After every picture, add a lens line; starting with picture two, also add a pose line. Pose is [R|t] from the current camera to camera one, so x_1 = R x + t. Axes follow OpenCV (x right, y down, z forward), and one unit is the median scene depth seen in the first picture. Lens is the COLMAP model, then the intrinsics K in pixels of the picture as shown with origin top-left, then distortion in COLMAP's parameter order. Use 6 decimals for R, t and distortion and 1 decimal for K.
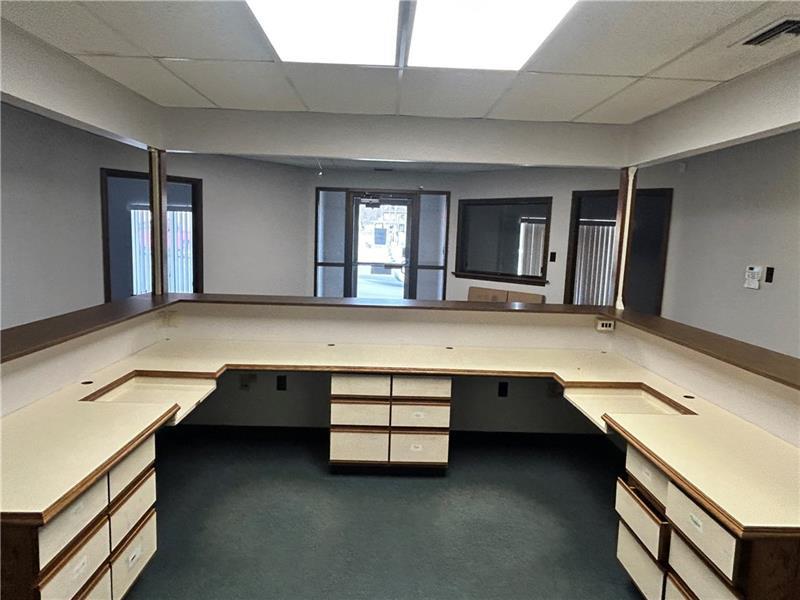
lens RADIAL K [[512.2, 0, 400.0], [0, 512.2, 300.0], [0, 0, 1]] dist [-0.001137, -0.000607]
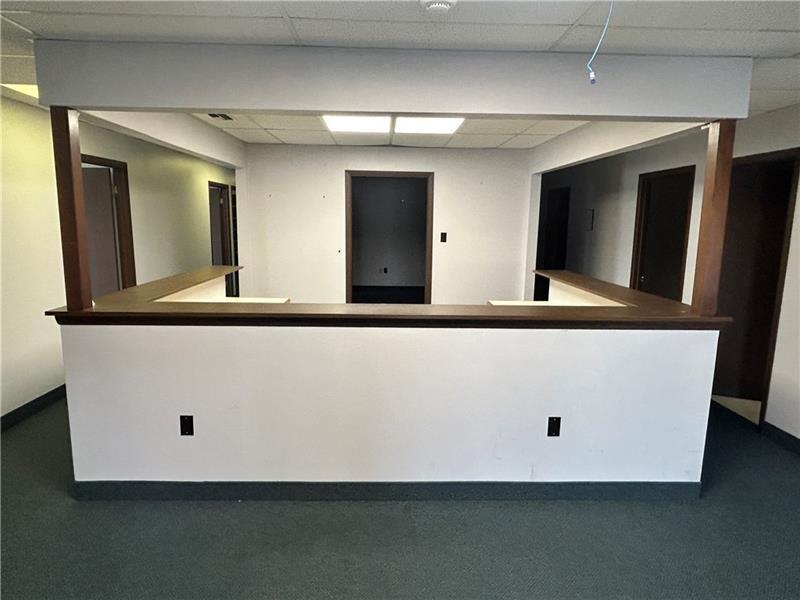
lens RADIAL K [[512.2, 0, 400.0], [0, 512.2, 300.0], [0, 0, 1]] dist [-0.001137, -0.000607]
pose [[0.999821, -0.018799, 0.002174, 0.011431], [0.018723, 0.999342, 0.031070, 0.084321], [-0.002756, -0.031024, 0.999515, -0.663014]]
